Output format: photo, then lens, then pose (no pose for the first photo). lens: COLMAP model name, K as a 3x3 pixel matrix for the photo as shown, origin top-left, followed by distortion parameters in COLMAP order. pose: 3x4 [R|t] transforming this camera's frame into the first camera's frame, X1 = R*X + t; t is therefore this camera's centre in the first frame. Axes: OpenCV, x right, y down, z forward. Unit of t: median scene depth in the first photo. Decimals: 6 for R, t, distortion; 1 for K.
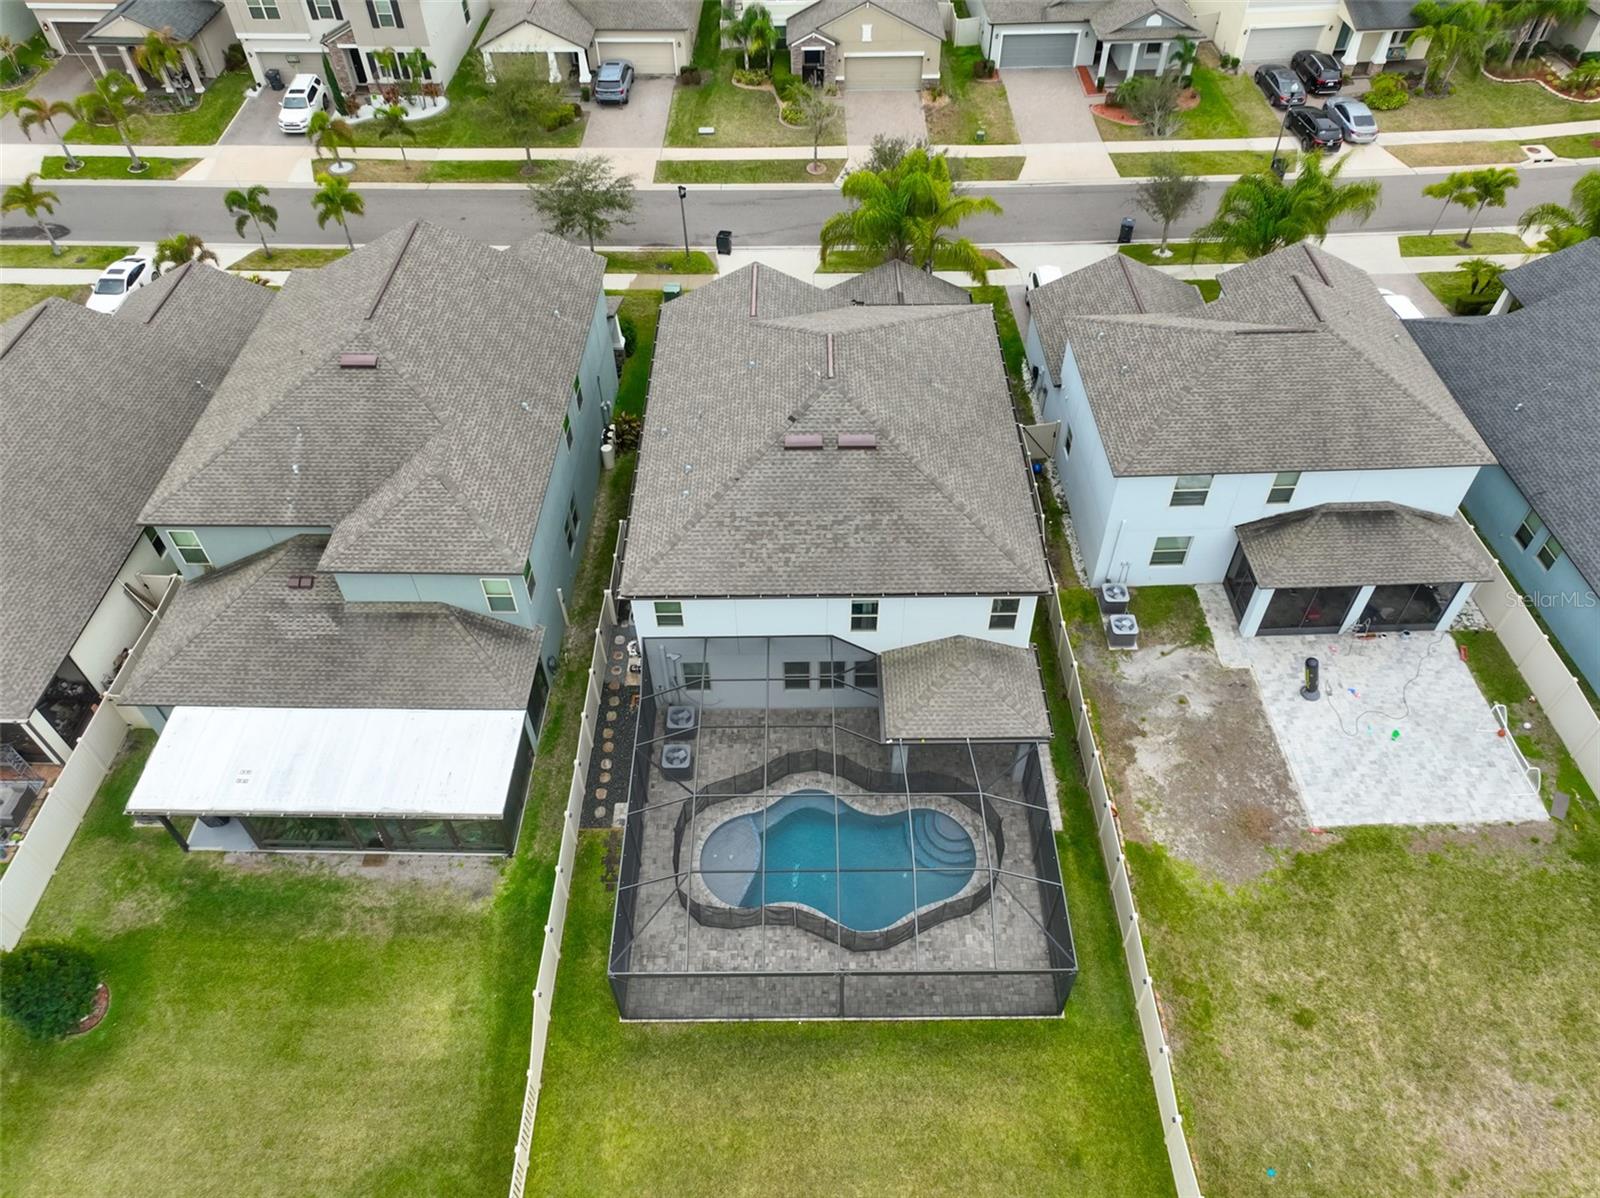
lens RADIAL K [[1118.7, 0, 806.9], [0, 1118.7, 592.2], [0, 0, 1]] dist [0.001897, 0.014796]
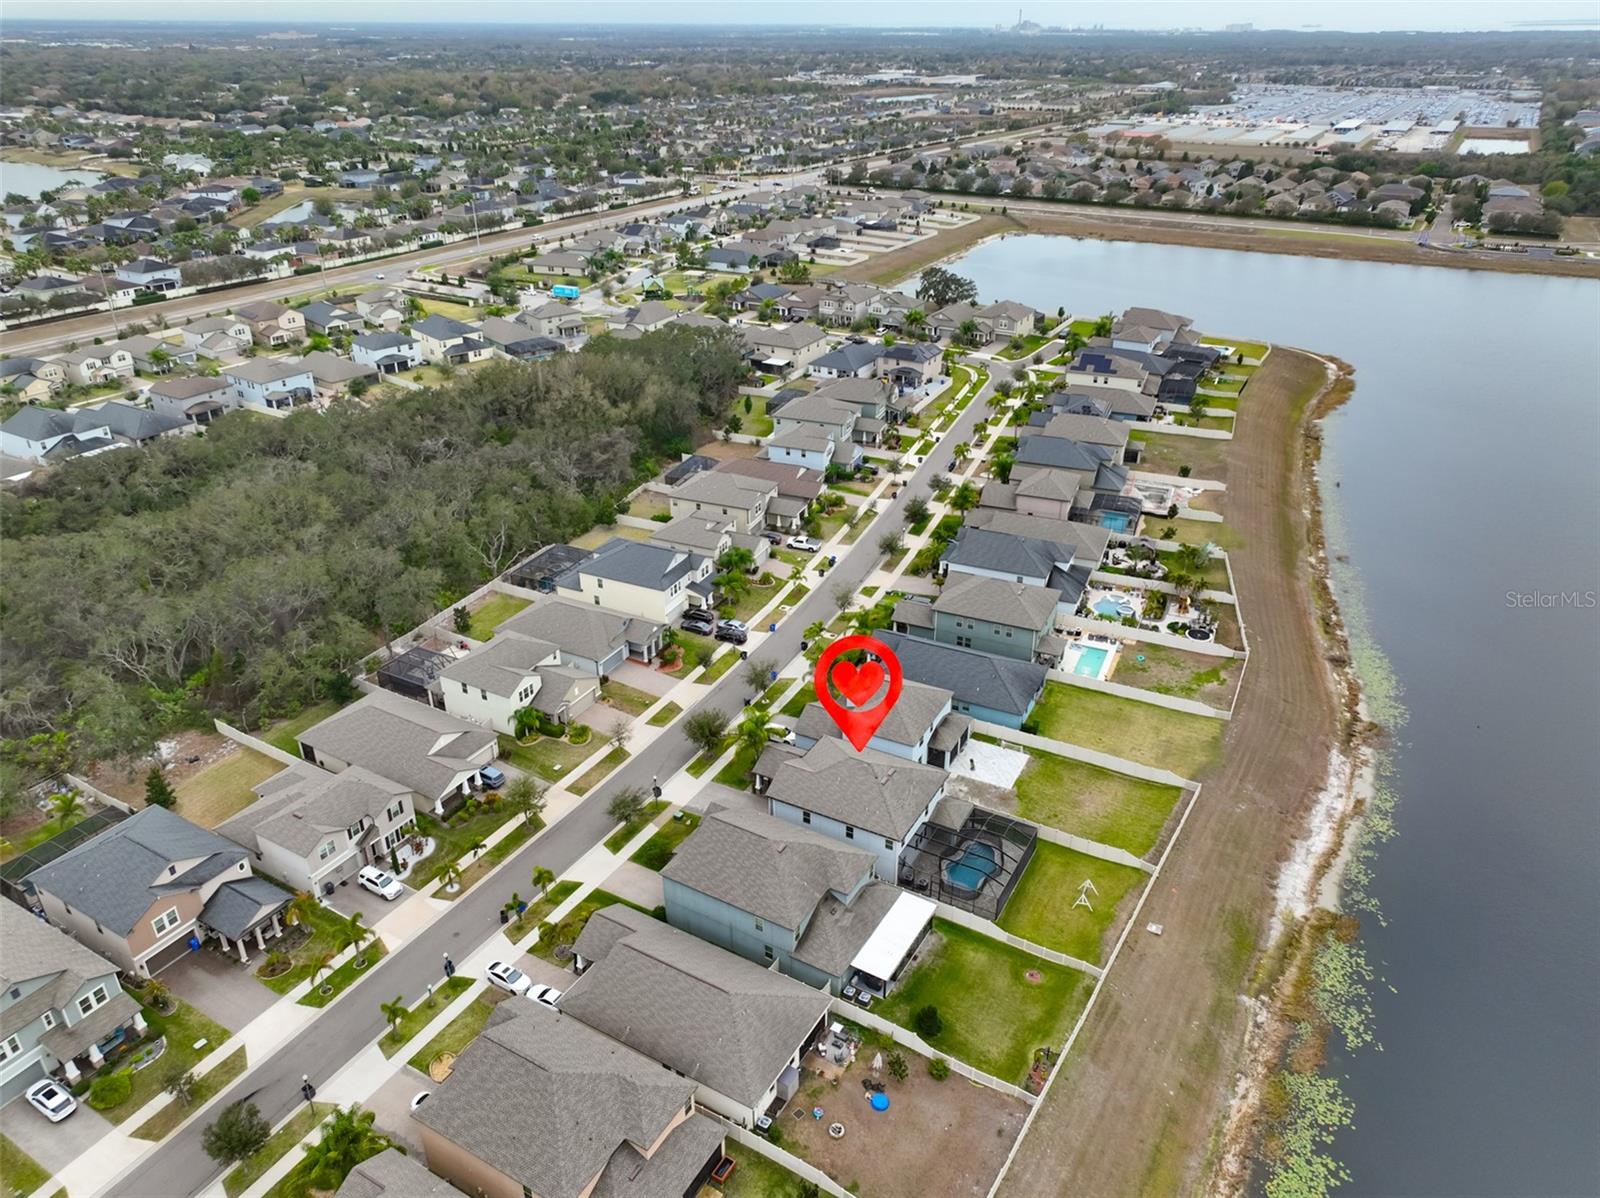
lens RADIAL K [[1118.7, 0, 806.9], [0, 1118.7, 592.2], [0, 0, 1]] dist [0.001897, 0.014796]
pose [[0.483212, -0.389569, 0.784055, -2.284747], [0.638714, 0.769360, -0.011372, -0.615540], [-0.598790, 0.506282, 0.620587, -1.107305]]
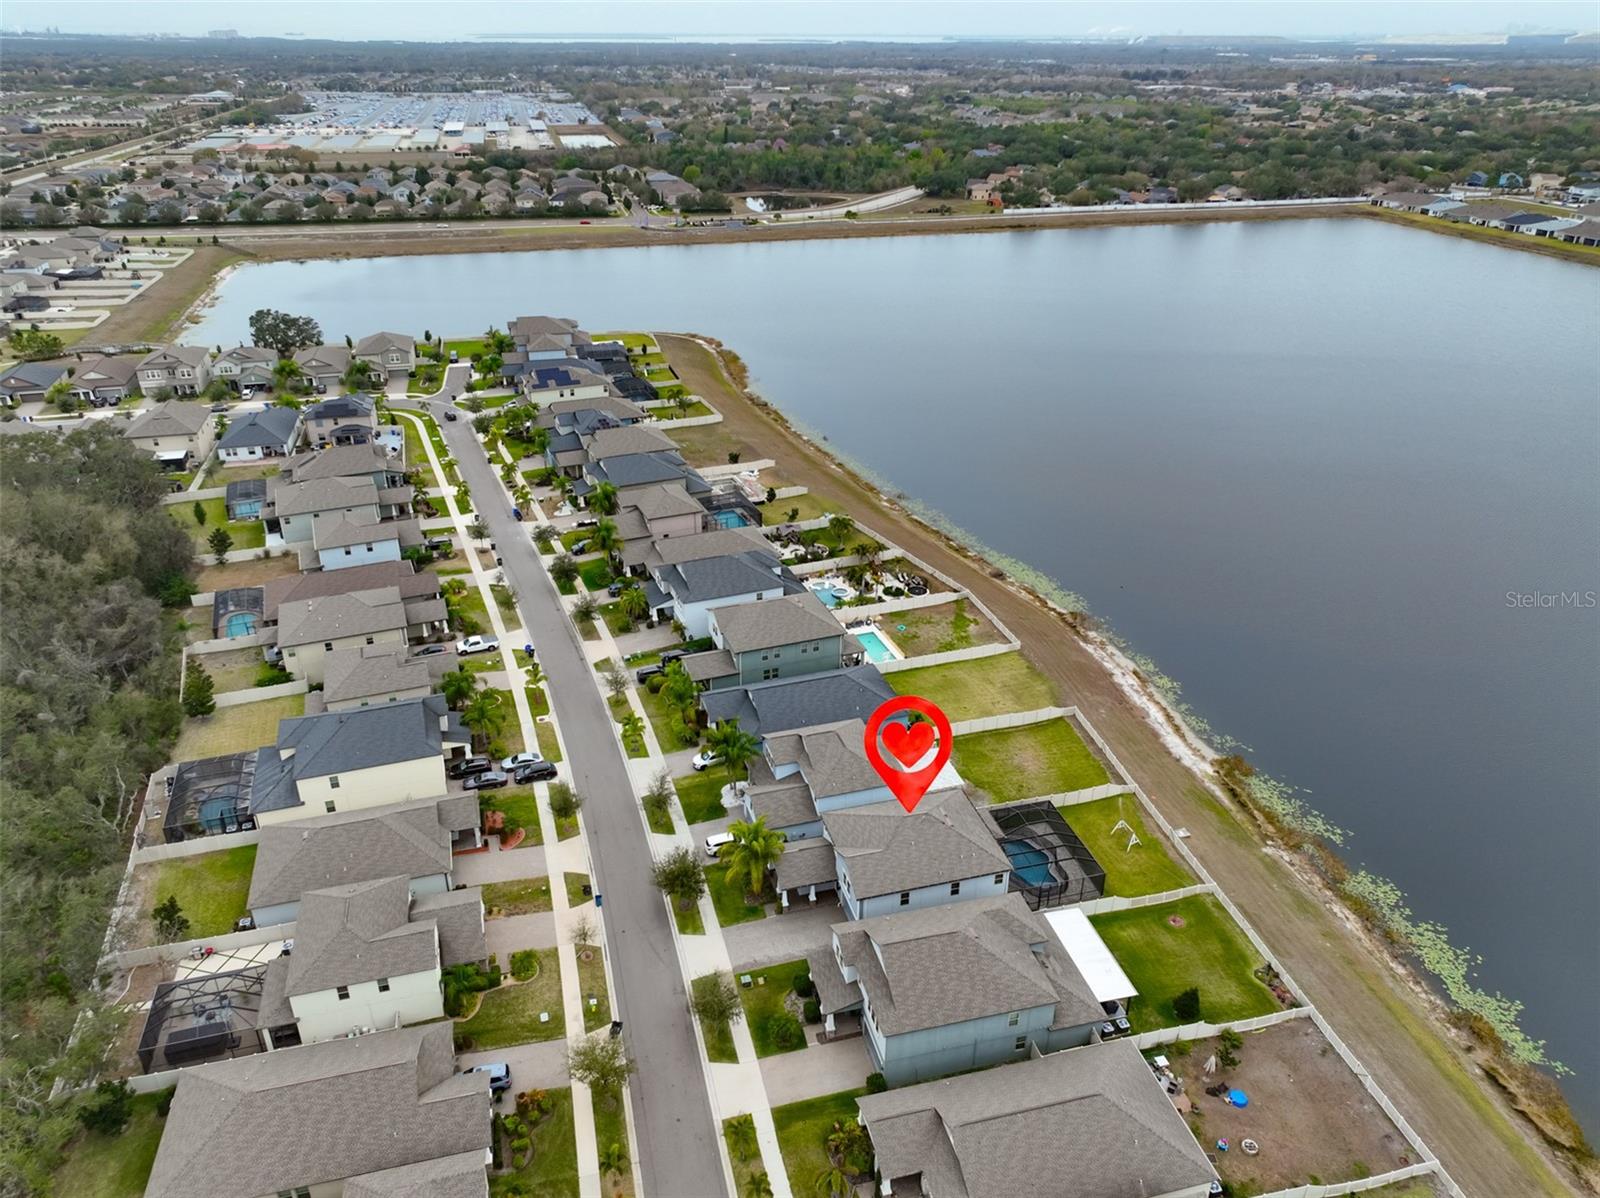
lens RADIAL K [[1118.7, 0, 806.9], [0, 1118.7, 592.2], [0, 0, 1]] dist [0.001897, 0.014796]
pose [[-0.268347, -0.423844, 0.865070, -2.105079], [0.704246, 0.526408, 0.476374, -2.027248], [-0.657288, 0.737055, 0.157231, 0.272735]]
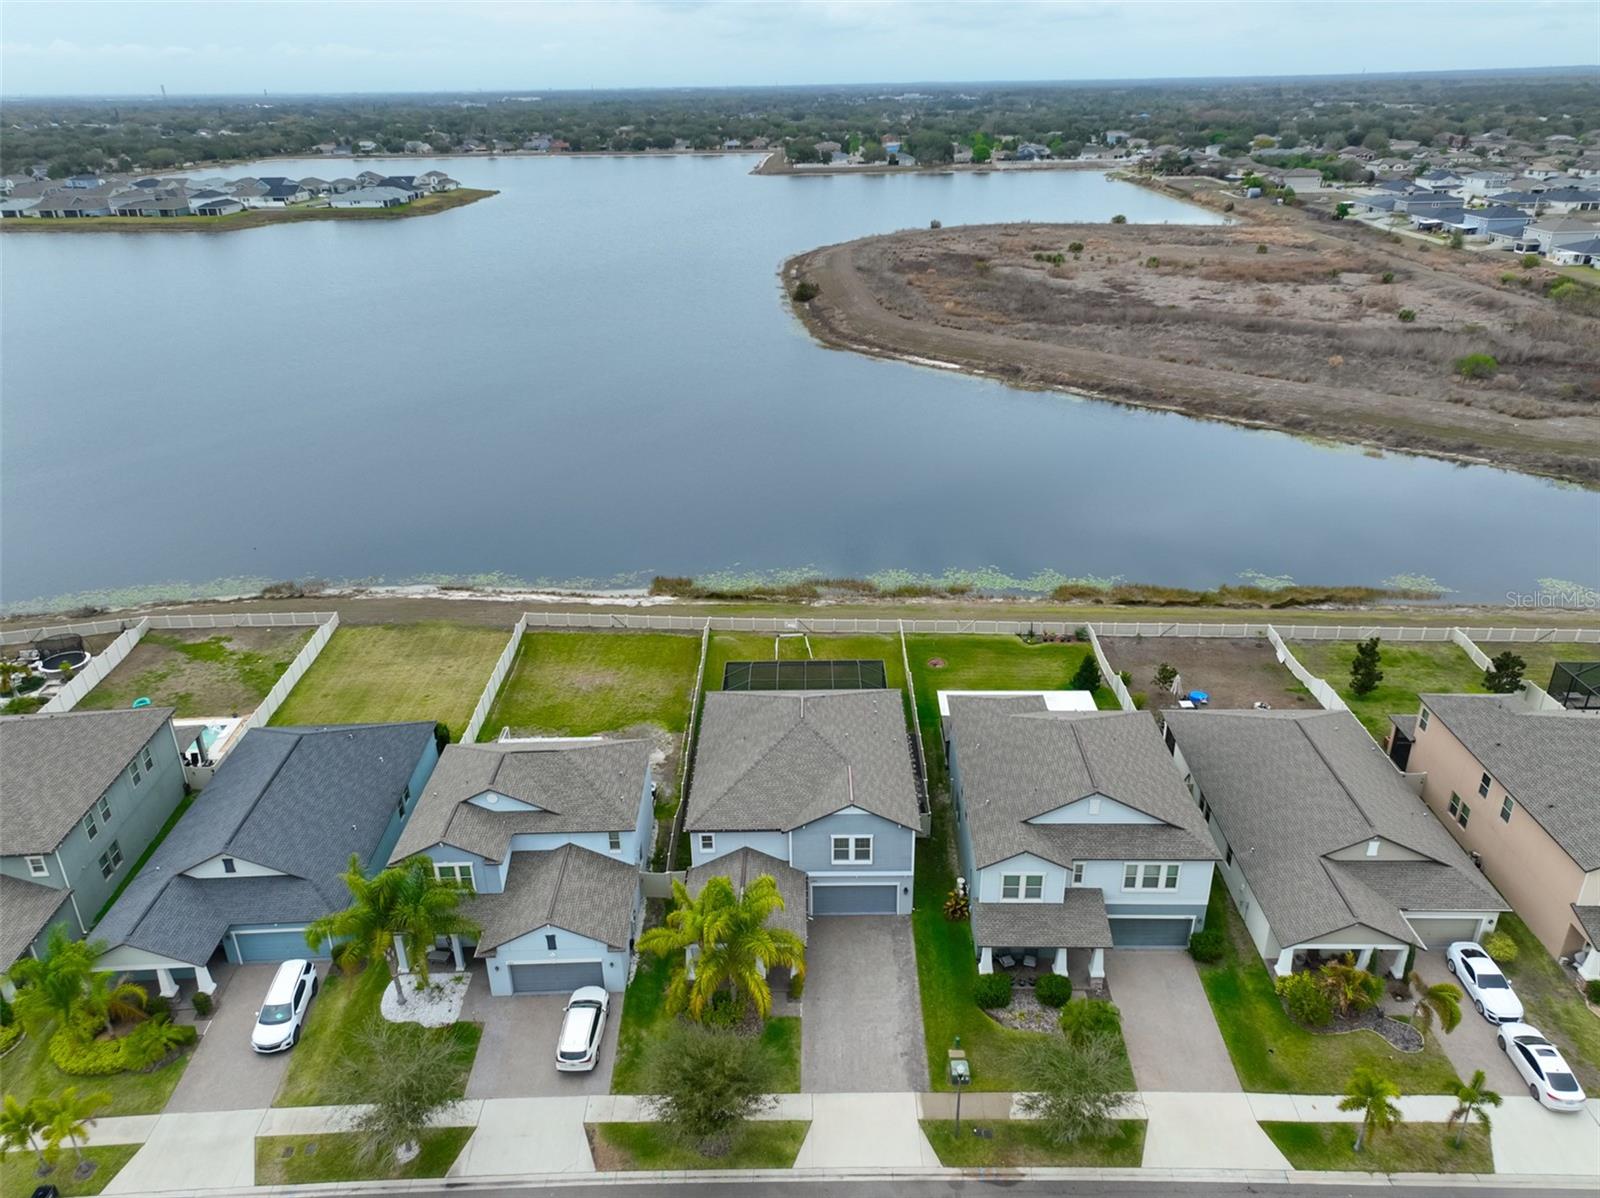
lens RADIAL K [[1118.7, 0, 806.9], [0, 1118.7, 592.2], [0, 0, 1]] dist [0.001897, 0.014796]
pose [[-0.999683, 0.020995, 0.013905, -0.017557], [0.019849, 0.317131, 0.948174, -1.912999], [0.015497, 0.948149, -0.317447, 1.328969]]
